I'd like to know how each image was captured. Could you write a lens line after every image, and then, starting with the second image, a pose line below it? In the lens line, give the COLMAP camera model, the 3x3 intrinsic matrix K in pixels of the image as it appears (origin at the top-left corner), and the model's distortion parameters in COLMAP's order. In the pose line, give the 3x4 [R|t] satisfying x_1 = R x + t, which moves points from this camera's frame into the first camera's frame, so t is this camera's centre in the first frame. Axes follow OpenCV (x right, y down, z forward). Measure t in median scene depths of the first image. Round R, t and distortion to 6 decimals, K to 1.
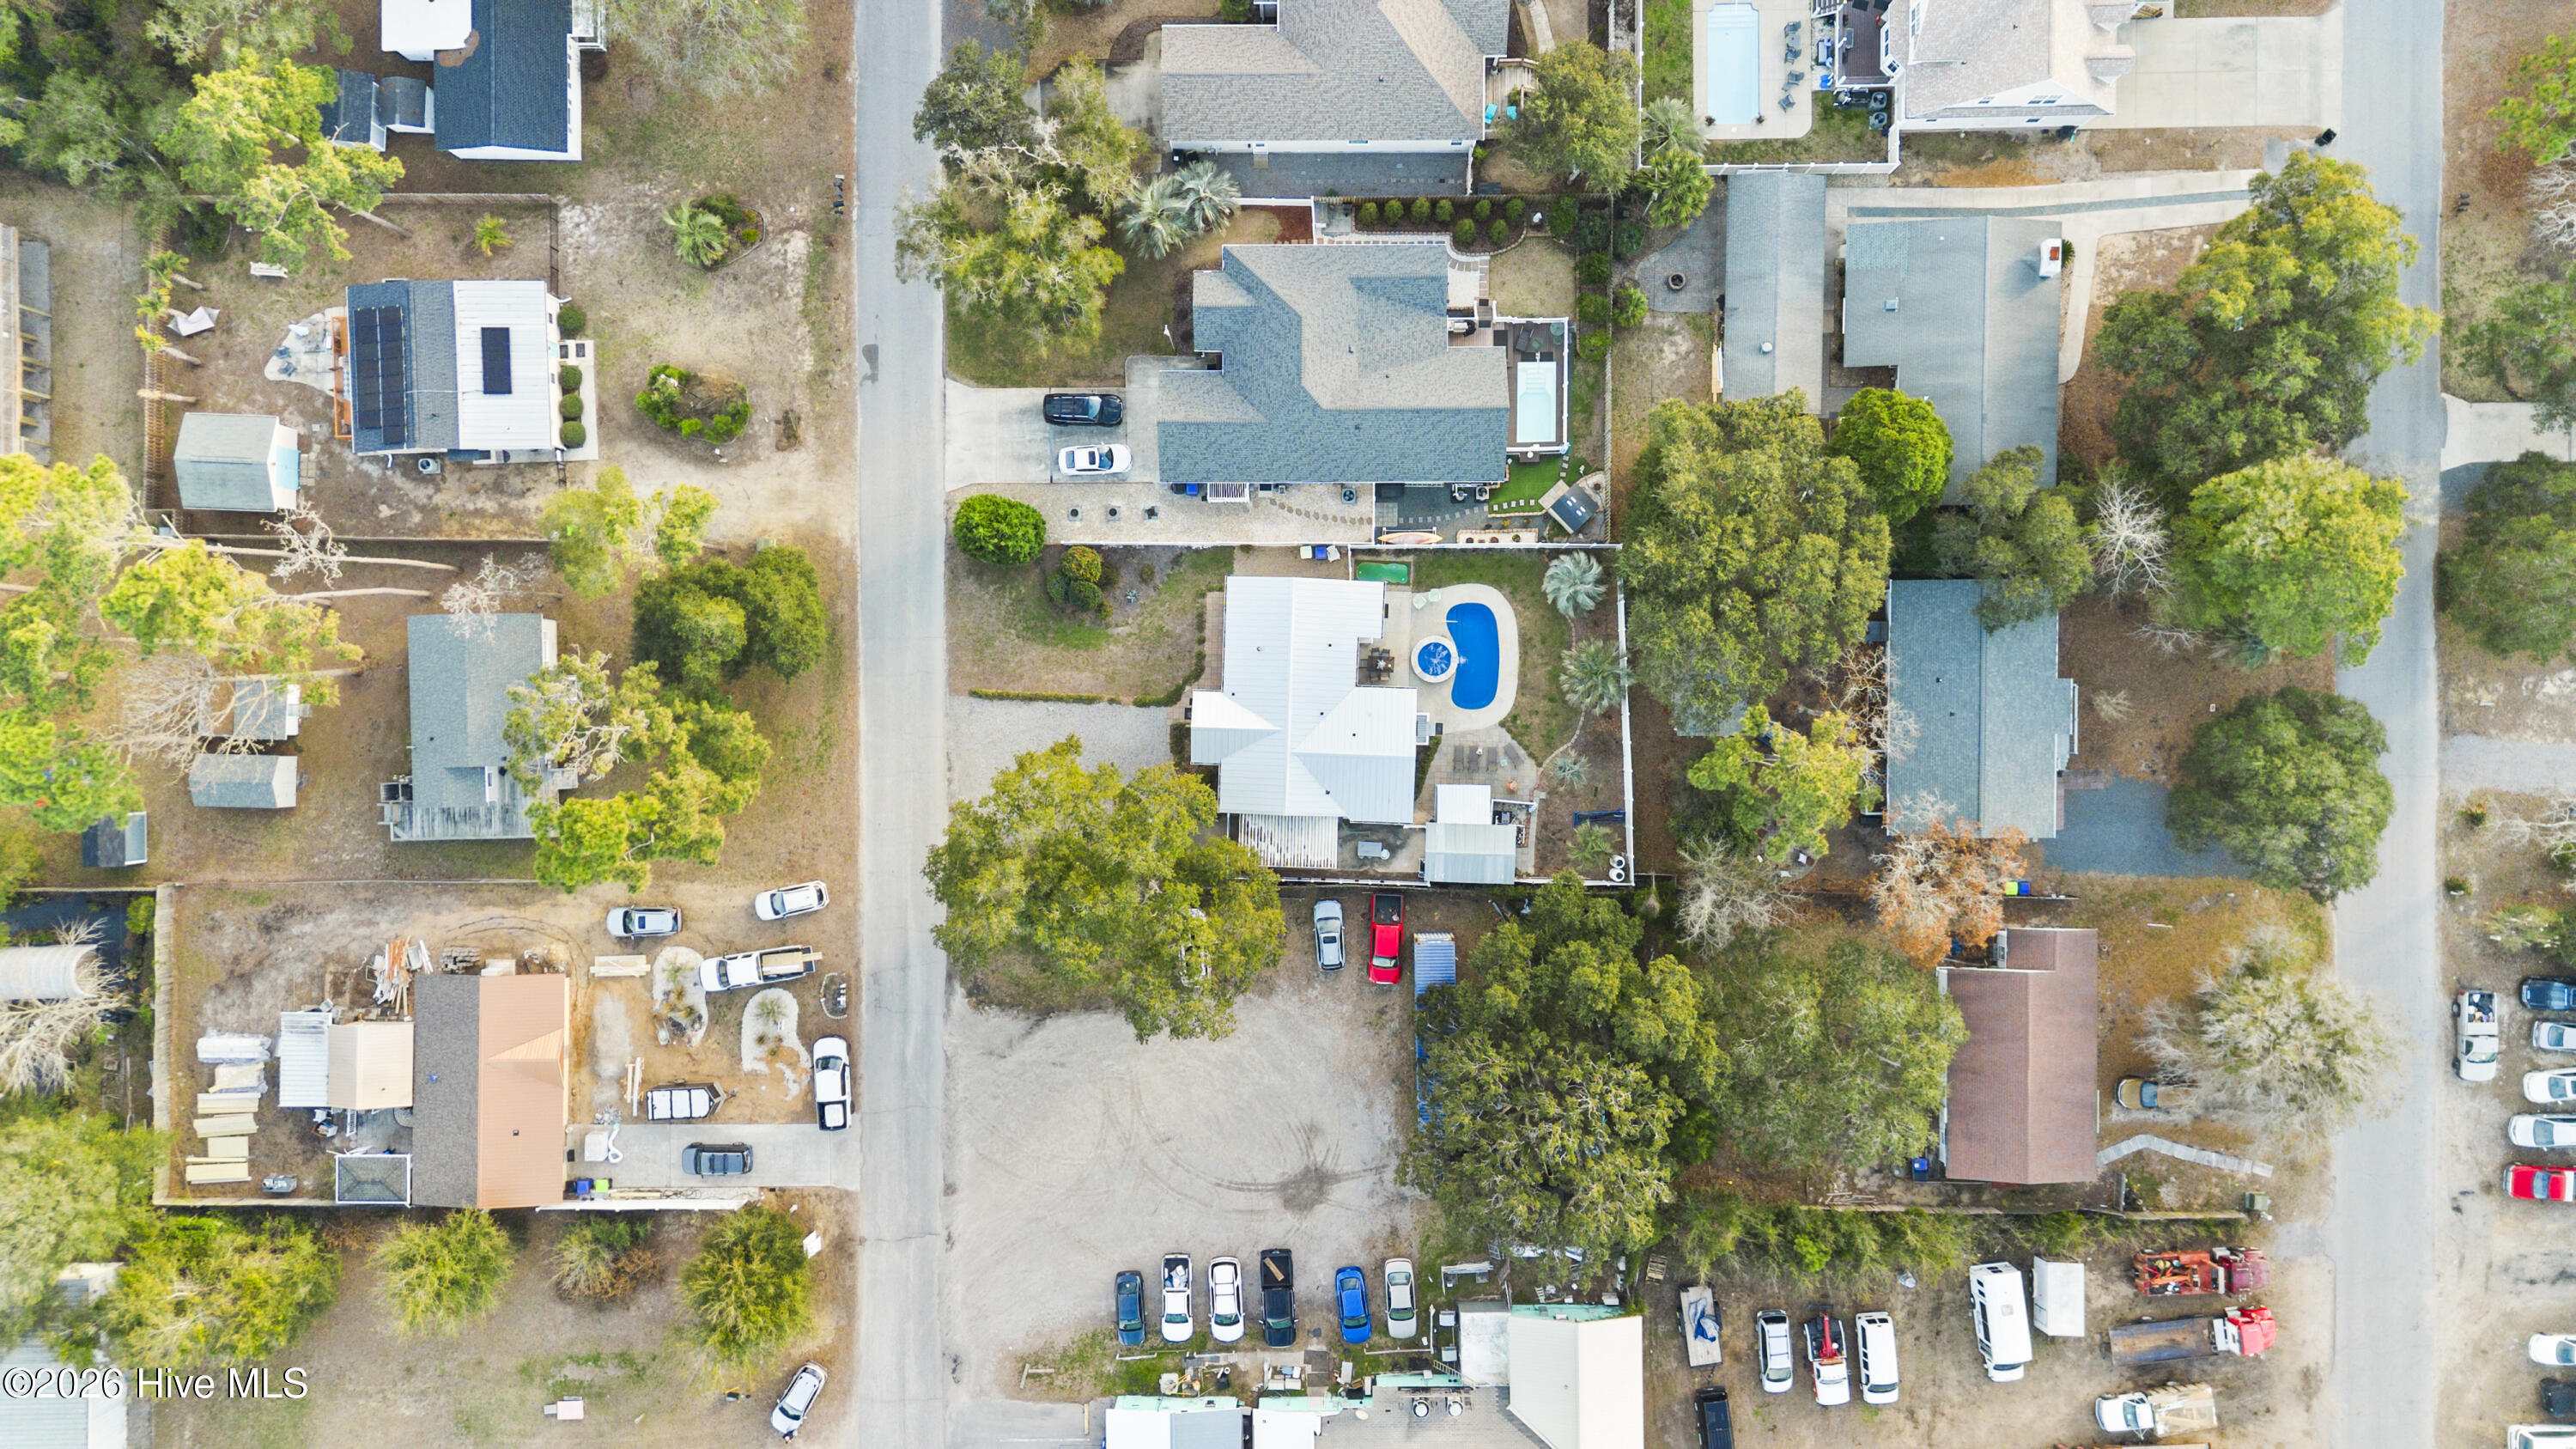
lens RADIAL K [[1832.7, 0, 1279.6], [0, 1832.7, 727.6], [0, 0, 1]] dist [0.003556, 0.000013]
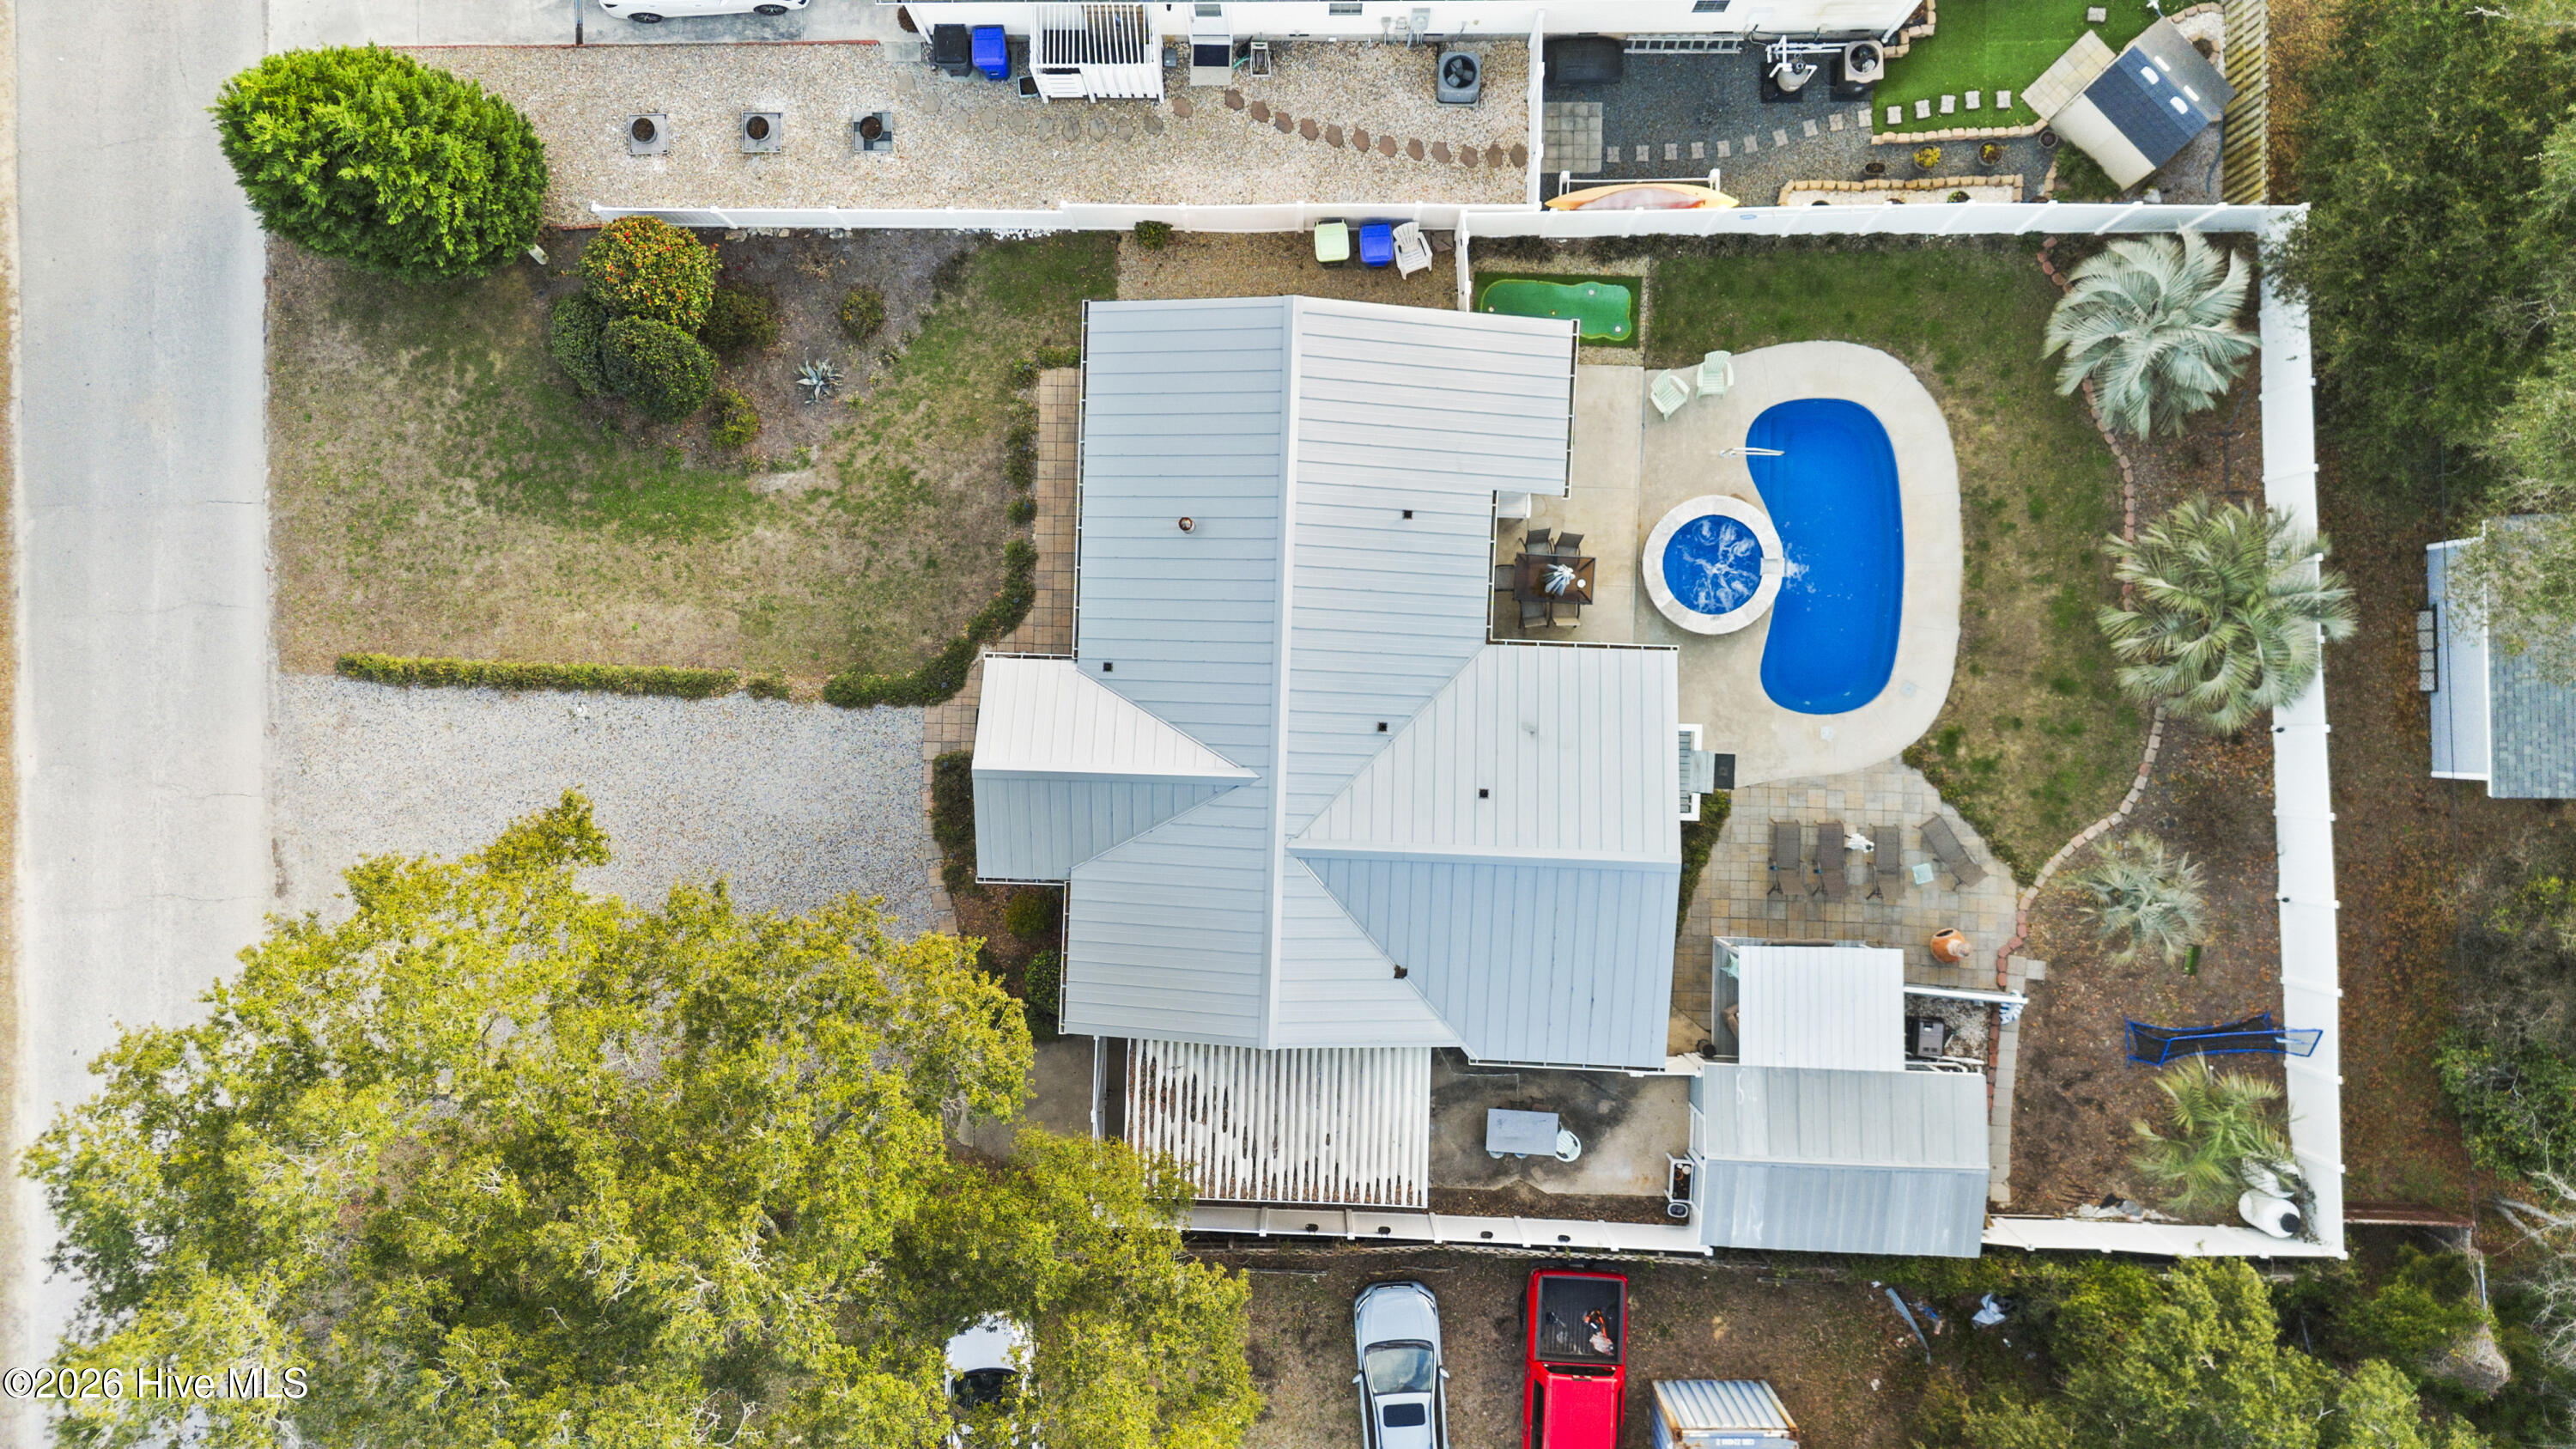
lens RADIAL K [[1819.1, 0, 1260.3], [0, 1819.1, 719.1], [0, 0, 1]] dist [0.066386, -0.081451]
pose [[0.999996, 0.000142, -0.002817, 0.002488], [-0.000169, 0.999952, -0.009792, -0.005756], [0.002815, 0.009792, 0.999948, 0.674388]]
